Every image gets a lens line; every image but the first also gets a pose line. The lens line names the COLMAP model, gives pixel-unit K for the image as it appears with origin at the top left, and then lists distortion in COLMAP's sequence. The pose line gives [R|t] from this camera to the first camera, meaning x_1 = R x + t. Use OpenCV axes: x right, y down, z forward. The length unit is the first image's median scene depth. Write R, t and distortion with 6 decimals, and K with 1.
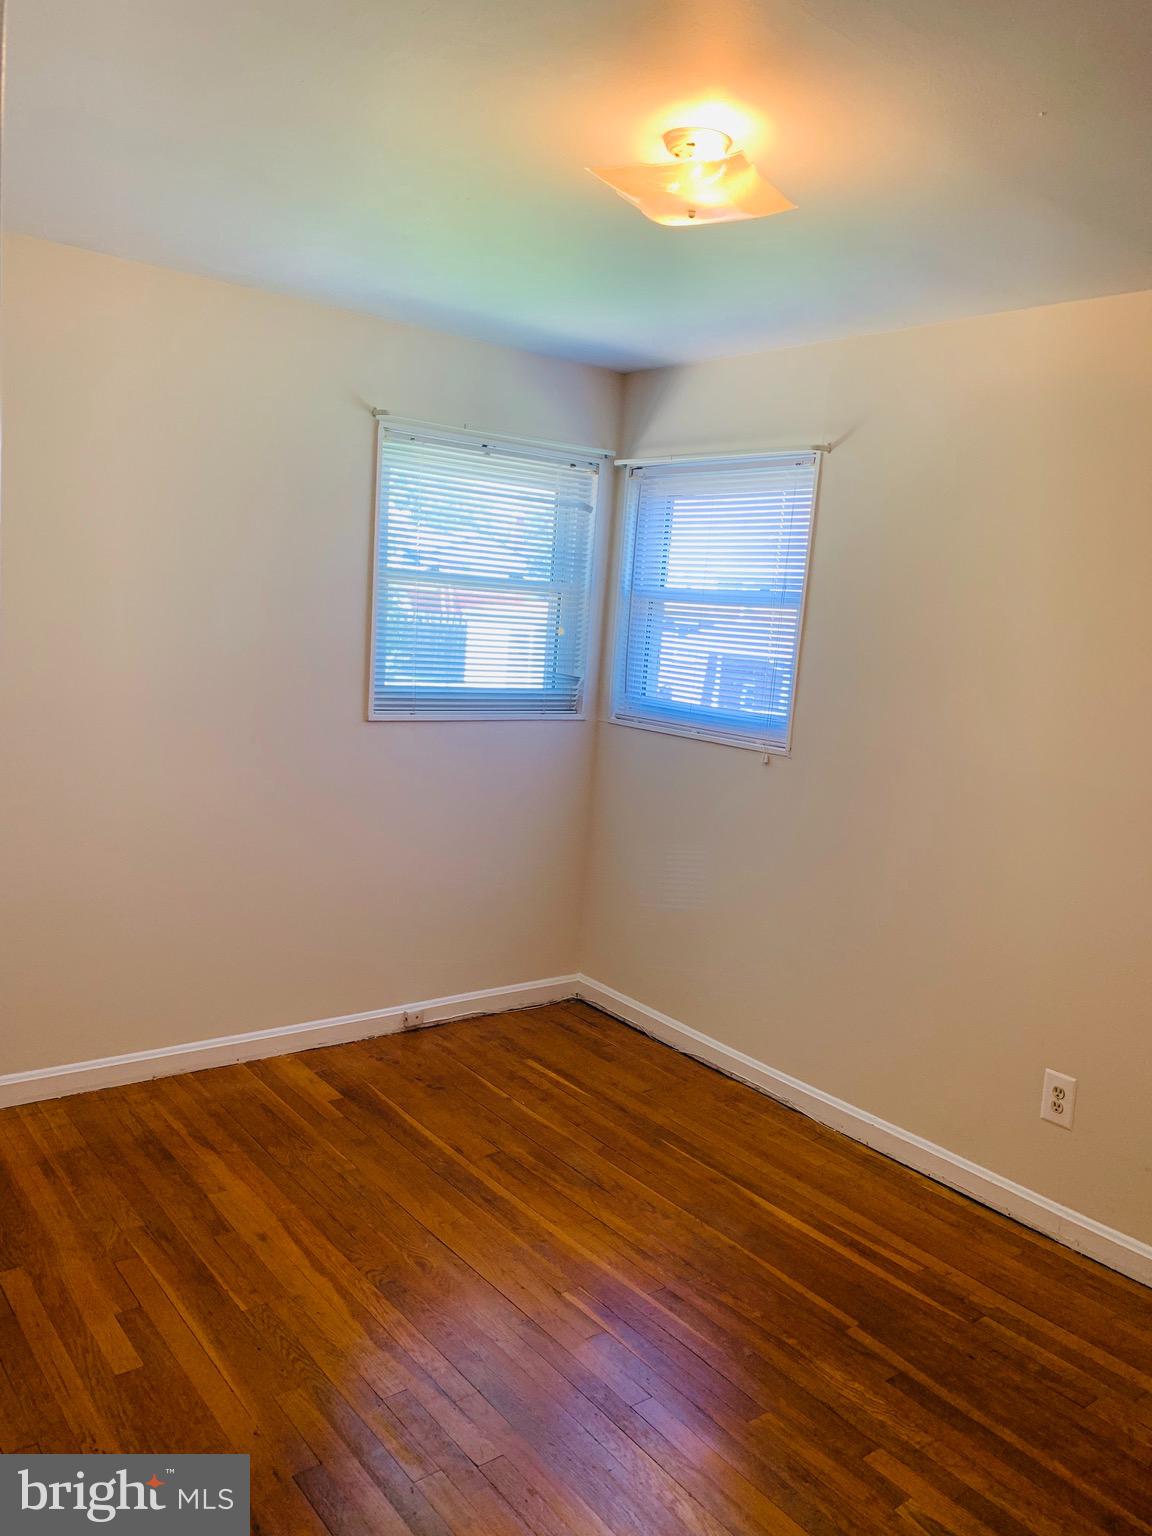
lens RADIAL K [[1194.5, 0, 576.0], [0, 1194.5, 768.0], [0, 0, 1]] dist [0.046303, -0.050726]
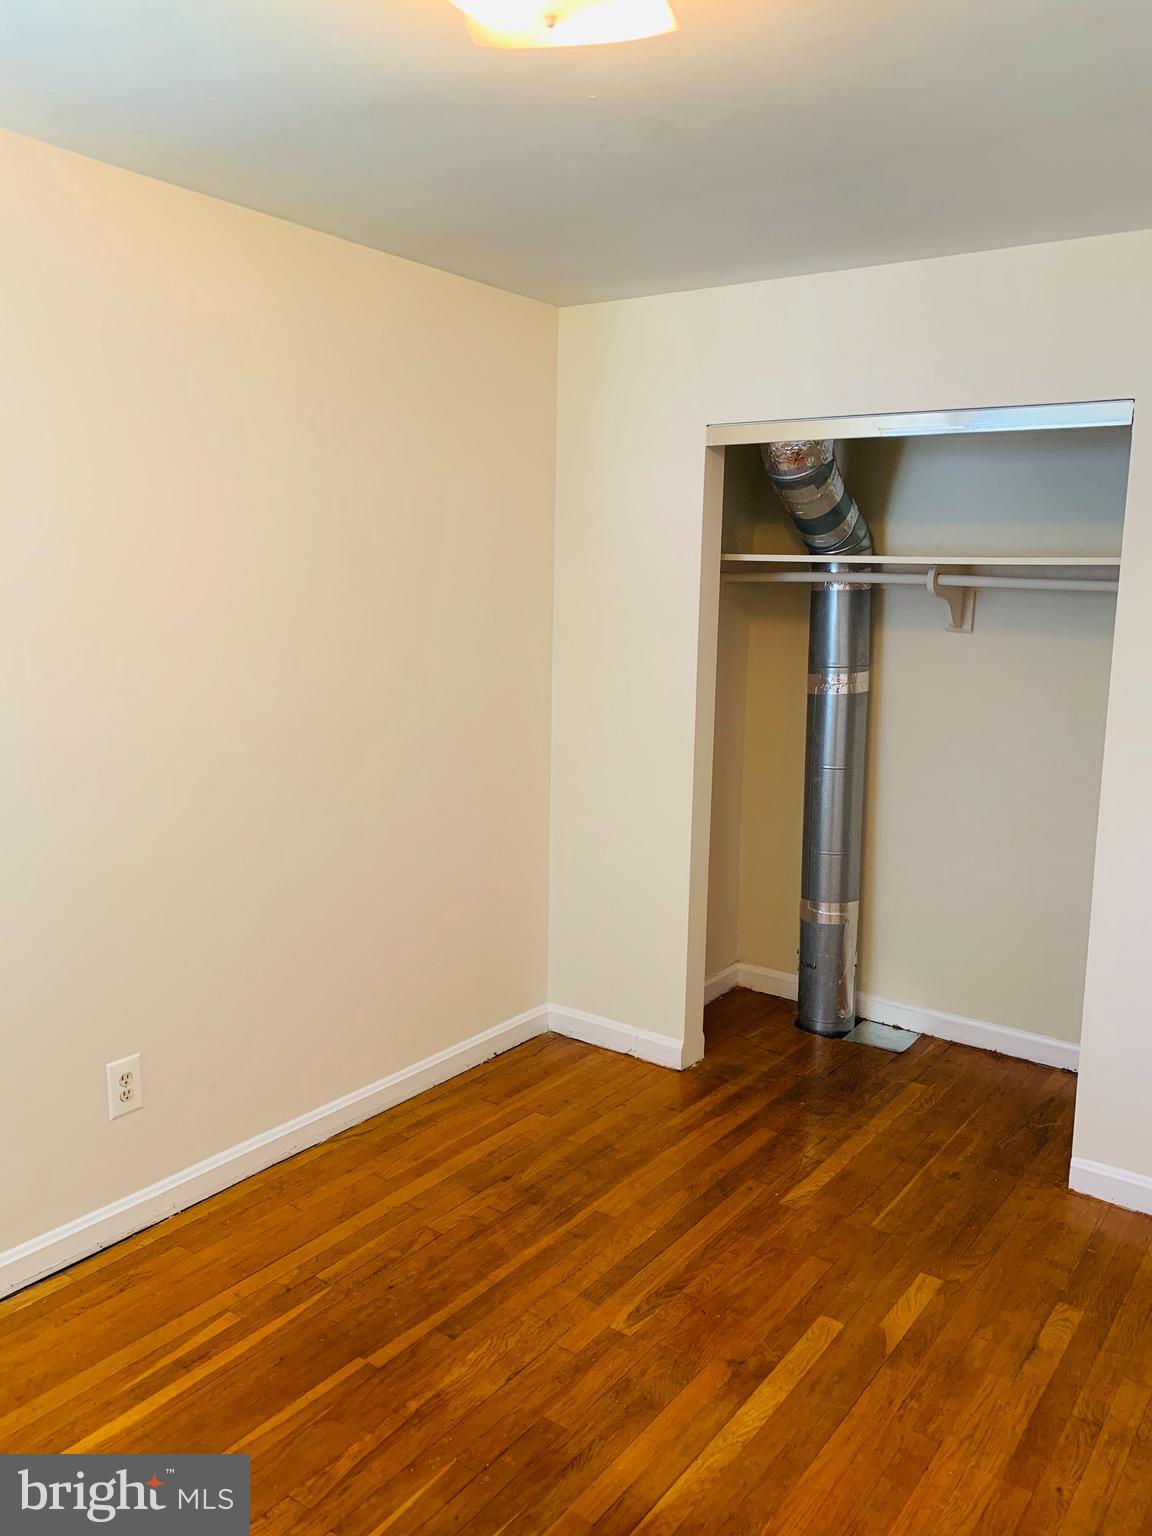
lens RADIAL K [[1194.5, 0, 576.0], [0, 1194.5, 768.0], [0, 0, 1]] dist [0.046303, -0.050726]
pose [[-0.283501, -0.233289, 0.930163, -0.497784], [0.086187, 0.959835, 0.267000, -0.171715], [-0.955091, 0.155862, -0.252007, 0.914660]]
